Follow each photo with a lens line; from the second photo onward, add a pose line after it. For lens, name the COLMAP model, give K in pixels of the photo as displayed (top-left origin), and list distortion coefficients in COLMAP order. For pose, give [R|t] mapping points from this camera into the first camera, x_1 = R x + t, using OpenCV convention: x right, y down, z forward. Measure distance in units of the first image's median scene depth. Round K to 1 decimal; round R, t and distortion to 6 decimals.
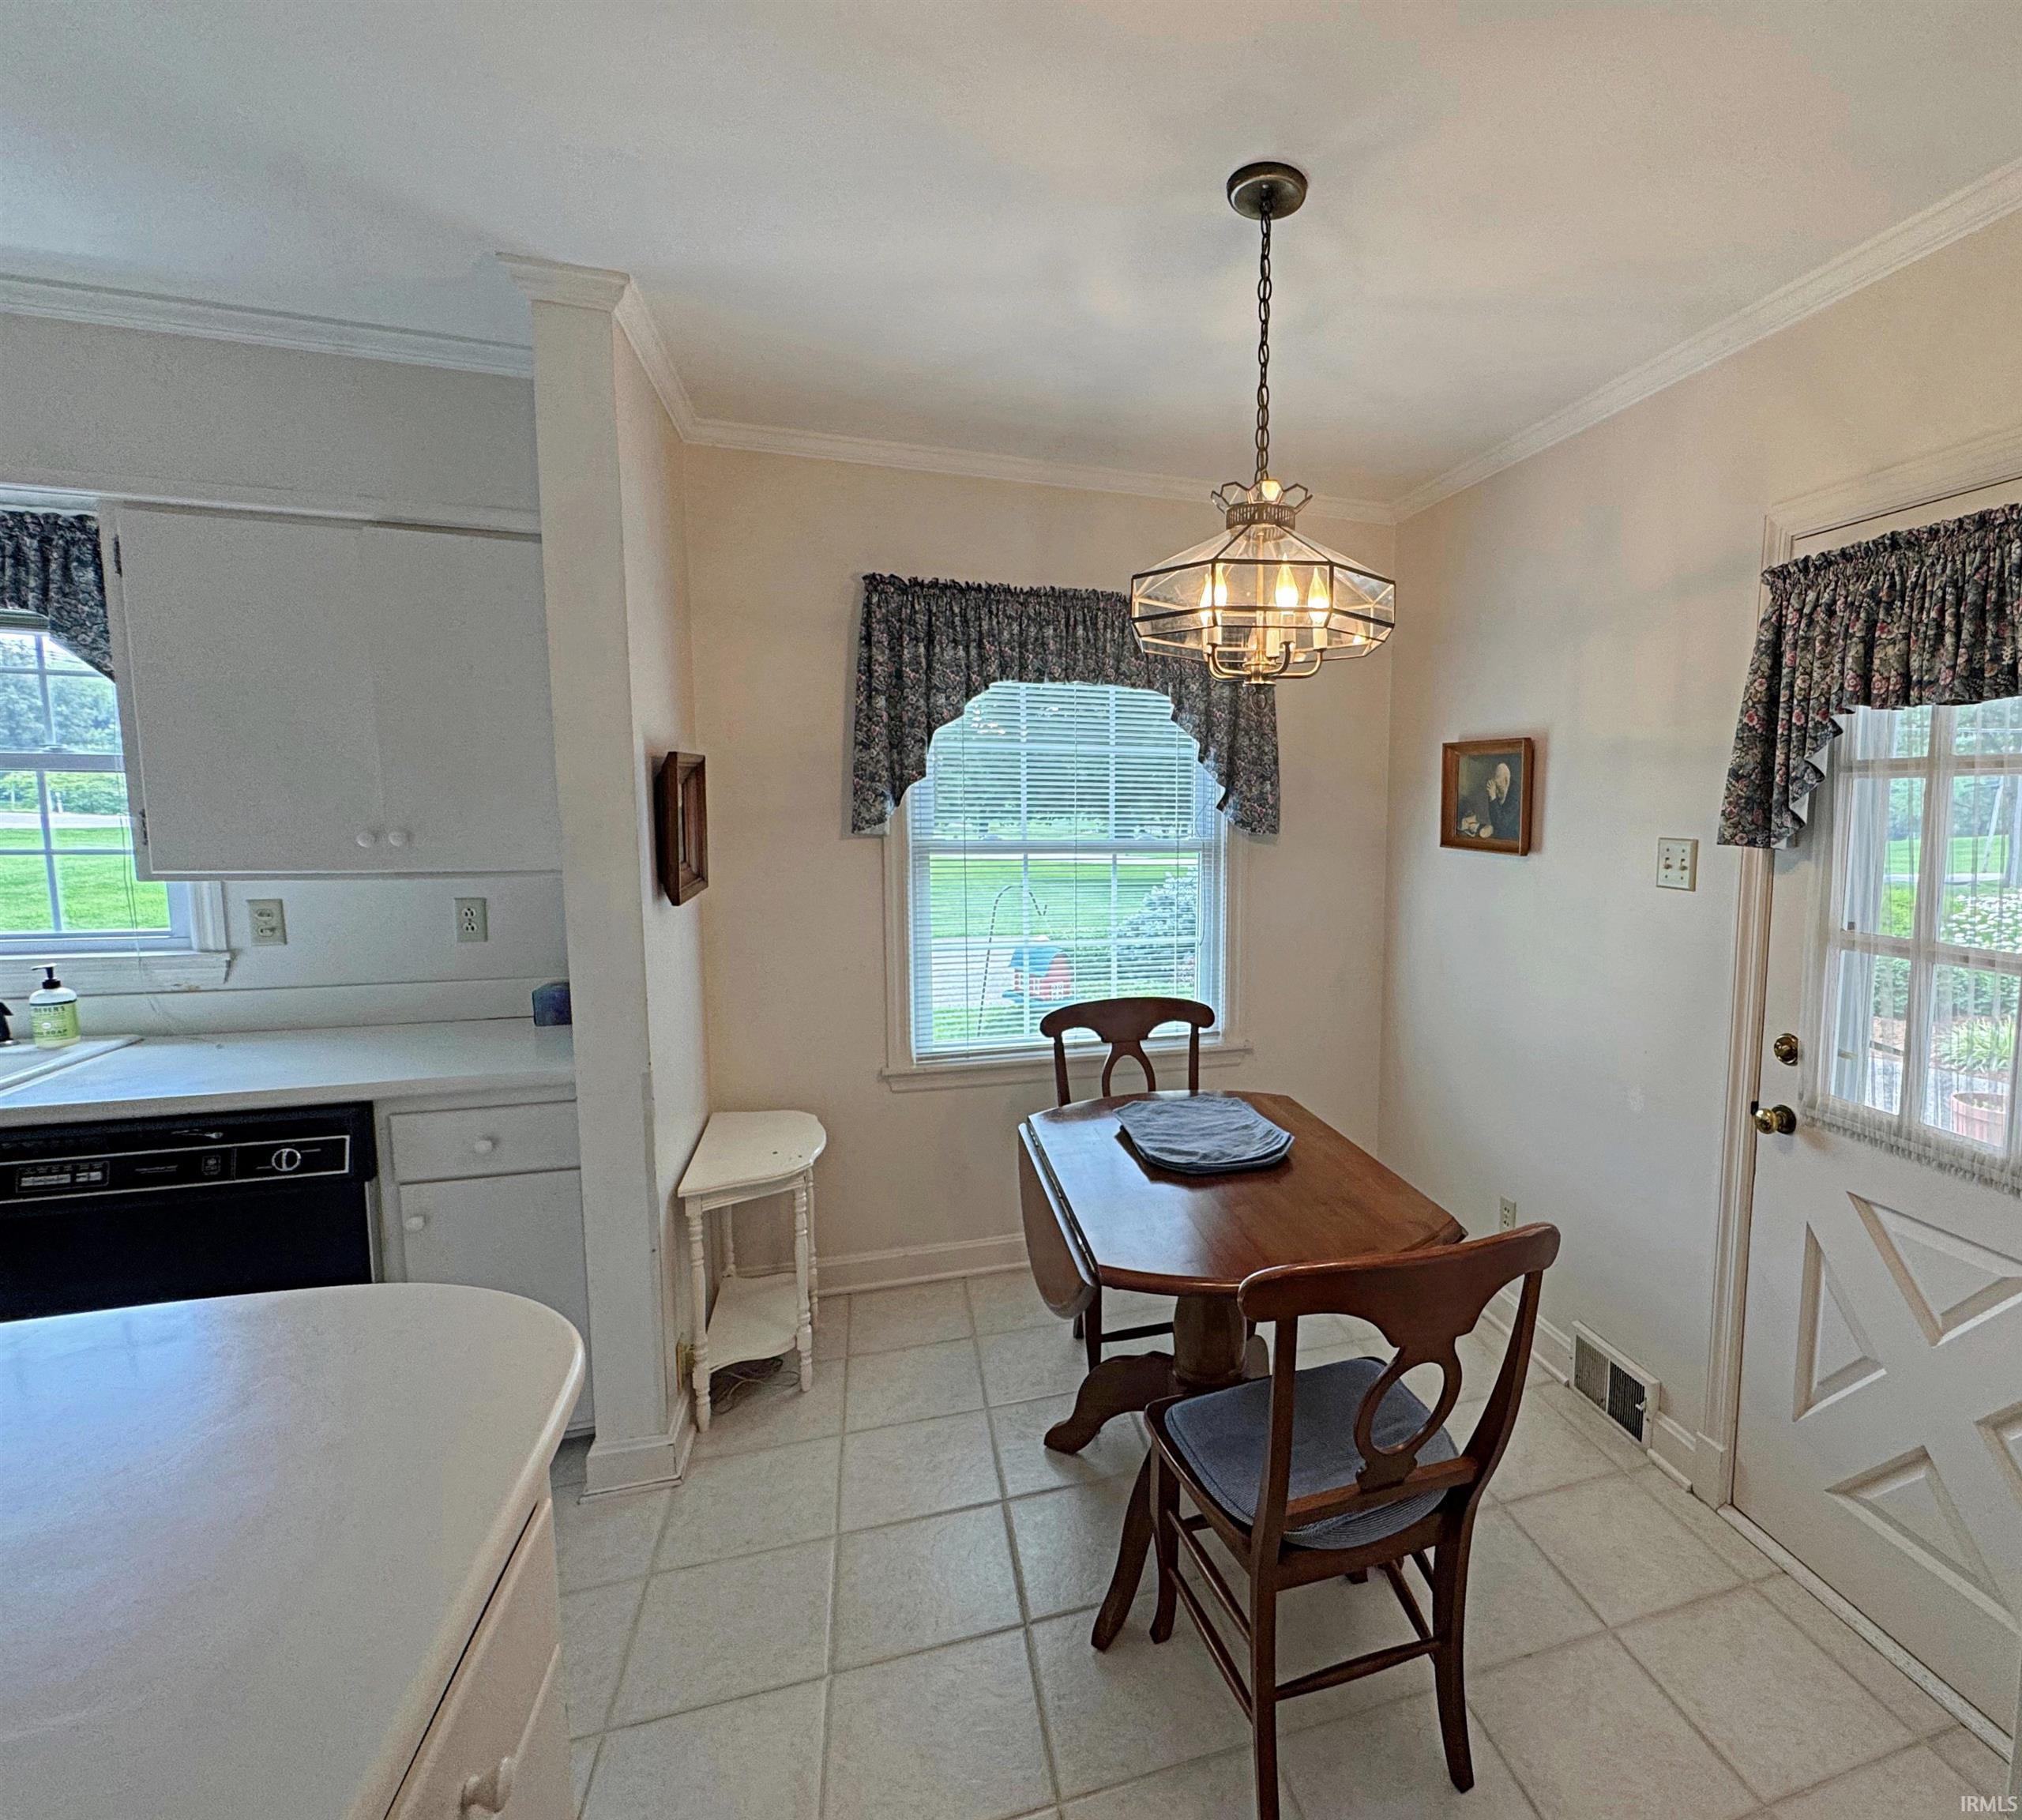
lens RADIAL K [[996.3, 0, 1224.0], [0, 996.3, 902.6], [0, 0, 1]] dist [0.005199, -0.000334]
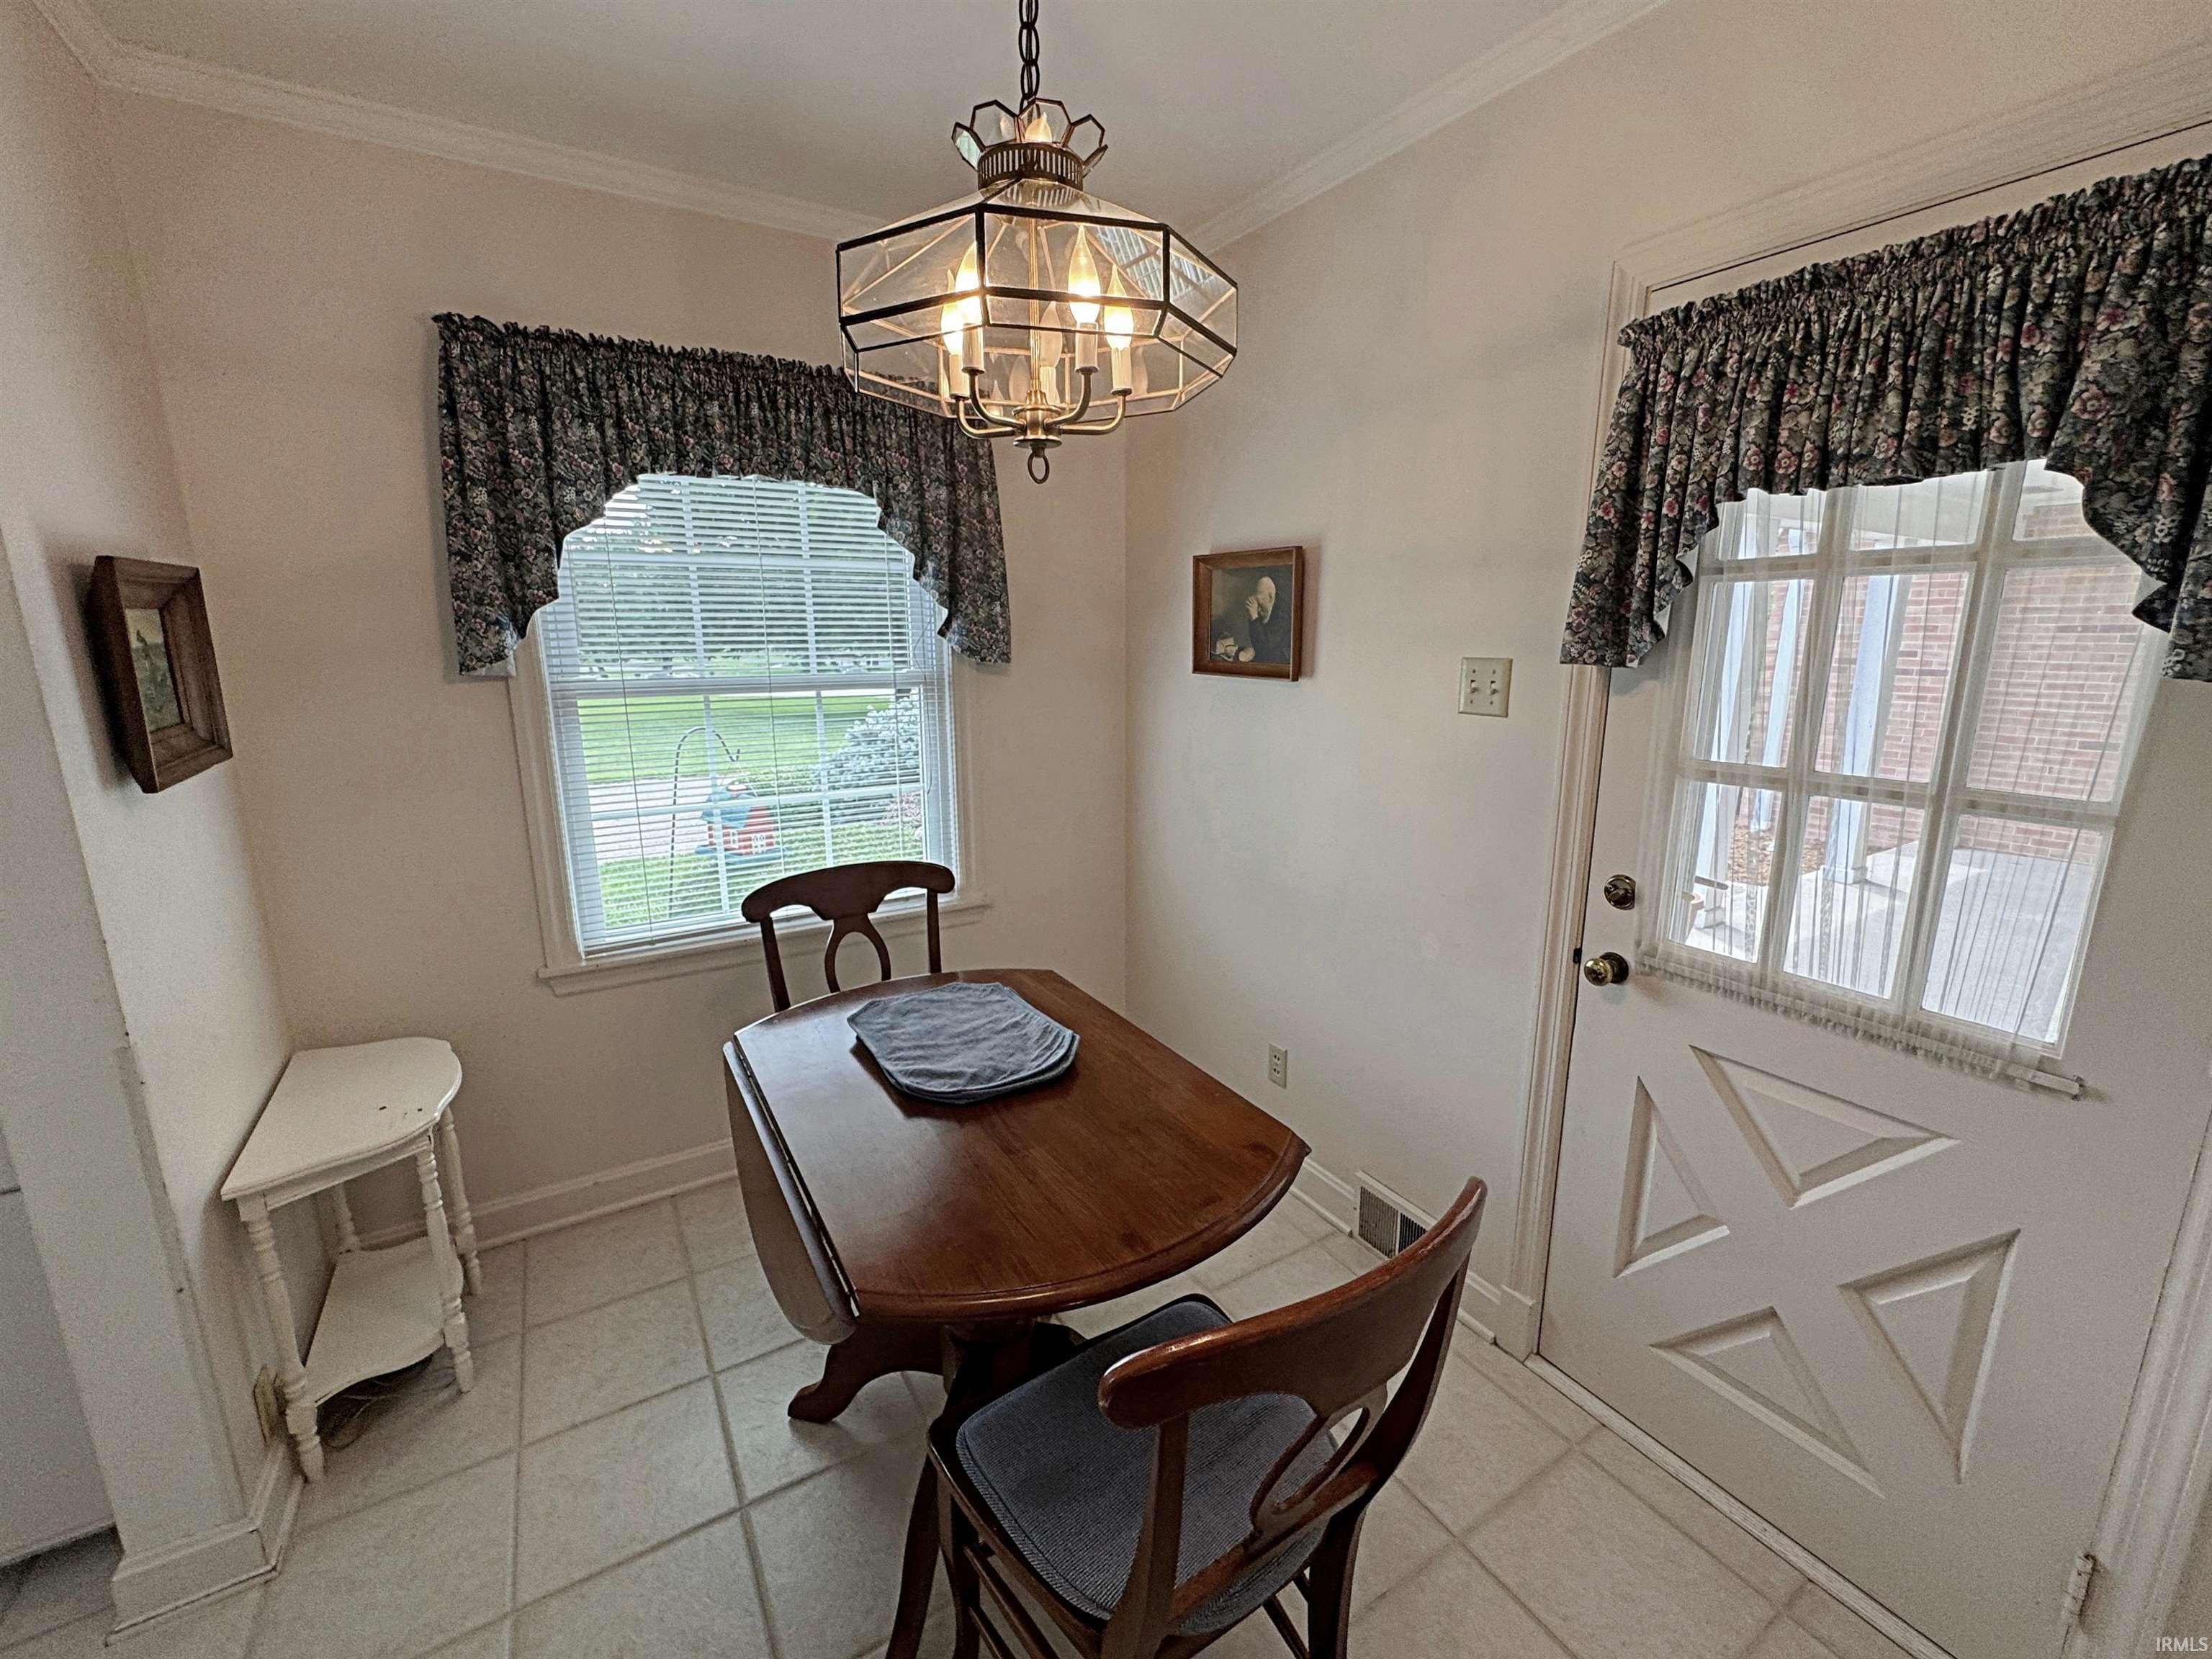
lens RADIAL K [[914.7, 0, 1109.2], [0, 914.7, 827.0], [0, 0, 1]] dist [-0.002568, 0.000583]
pose [[0.978396, -0.058582, 0.198267, -0.042230], [0.036528, 0.992910, 0.113117, -0.019220], [-0.203488, -0.103431, 0.973599, 0.263522]]
